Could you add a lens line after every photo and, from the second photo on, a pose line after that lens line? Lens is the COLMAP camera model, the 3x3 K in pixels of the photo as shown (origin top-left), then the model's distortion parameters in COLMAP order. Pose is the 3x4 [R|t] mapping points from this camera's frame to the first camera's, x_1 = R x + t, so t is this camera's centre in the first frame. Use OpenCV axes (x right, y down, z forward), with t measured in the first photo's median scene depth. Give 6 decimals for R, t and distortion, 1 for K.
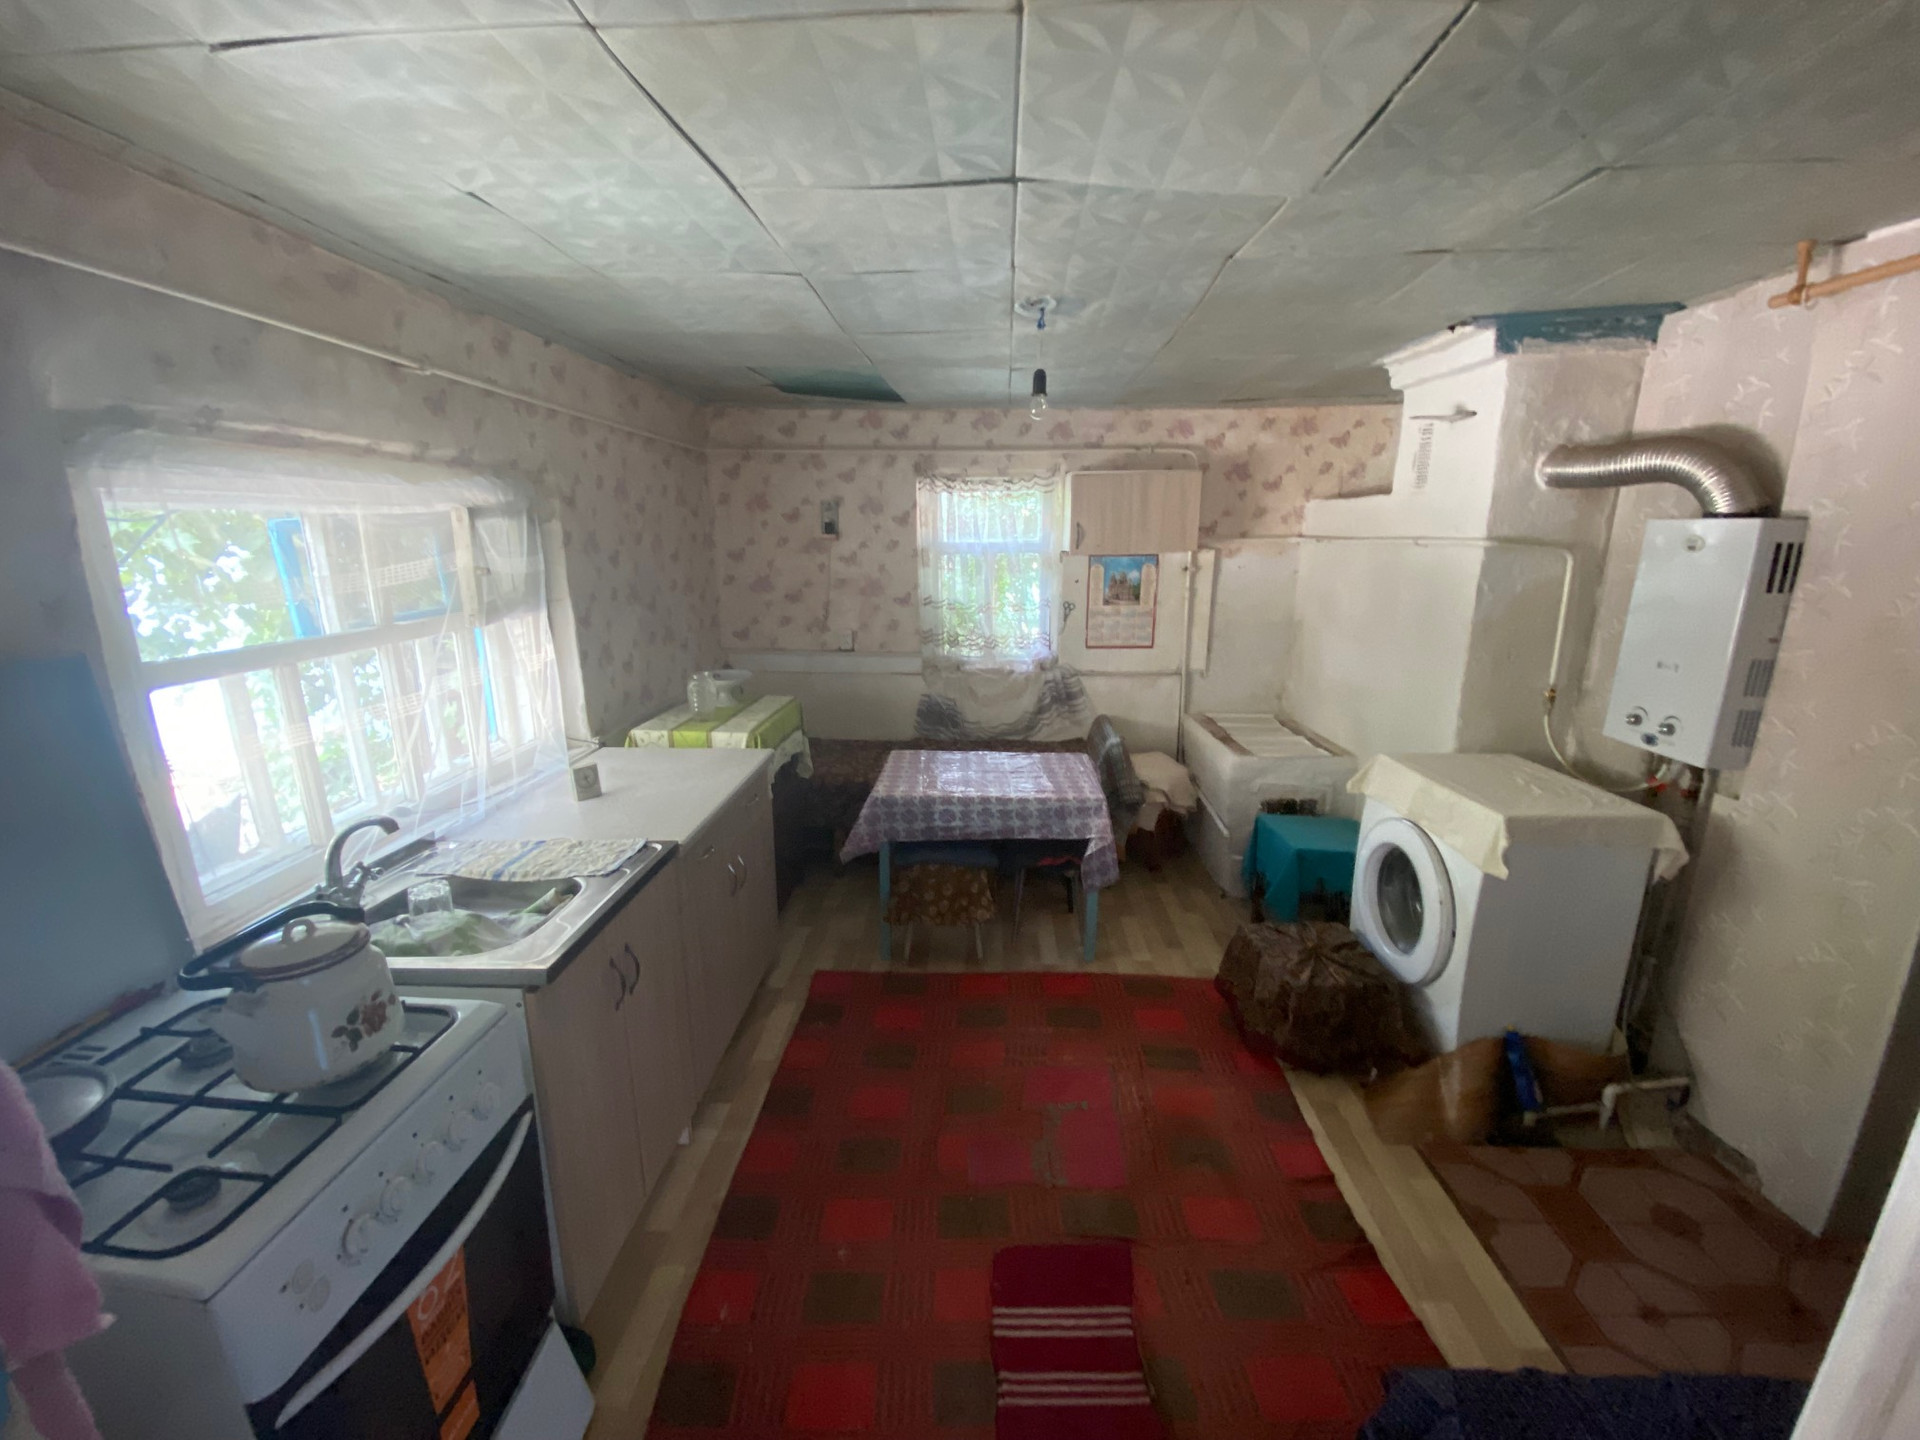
lens RADIAL K [[768.4, 0, 957.8], [0, 768.4, 716.5], [0, 0, 1]] dist [0.023993, -0.022782]
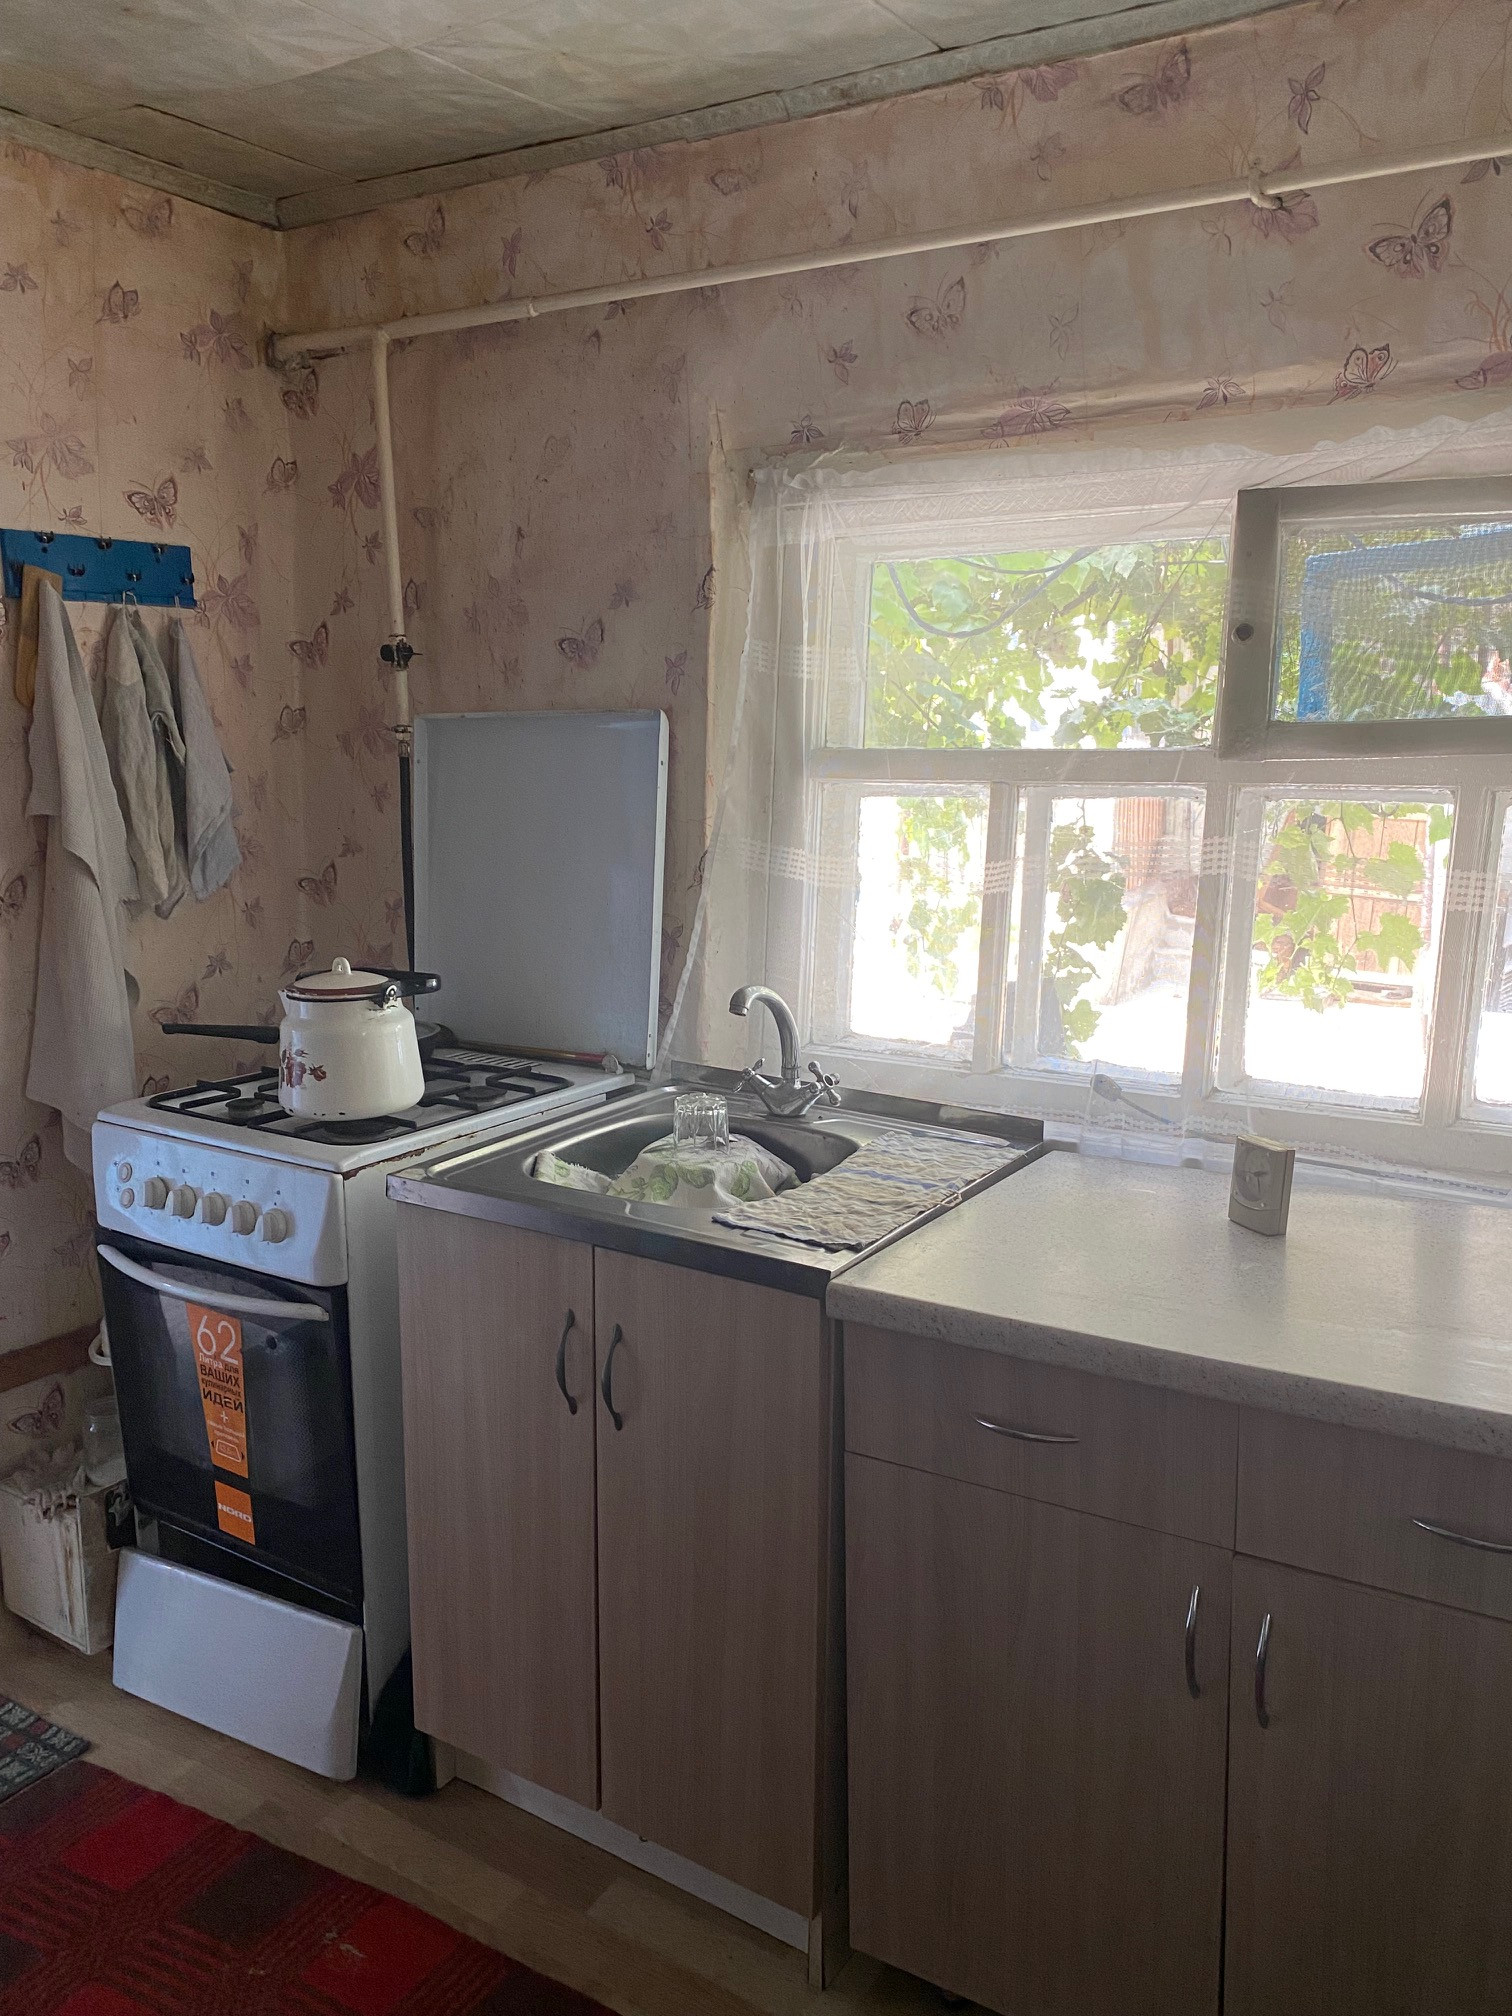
lens RADIAL K [[1529.0, 0, 769.9], [0, 1529.0, 1012.5], [0, 0, 1]] dist [0.010392, -0.007736]
pose [[-0.502461, 0.164811, -0.848746, 0.255378], [-0.202659, 0.931865, 0.300926, -0.174797], [0.840513, 0.323210, -0.434825, 1.083182]]
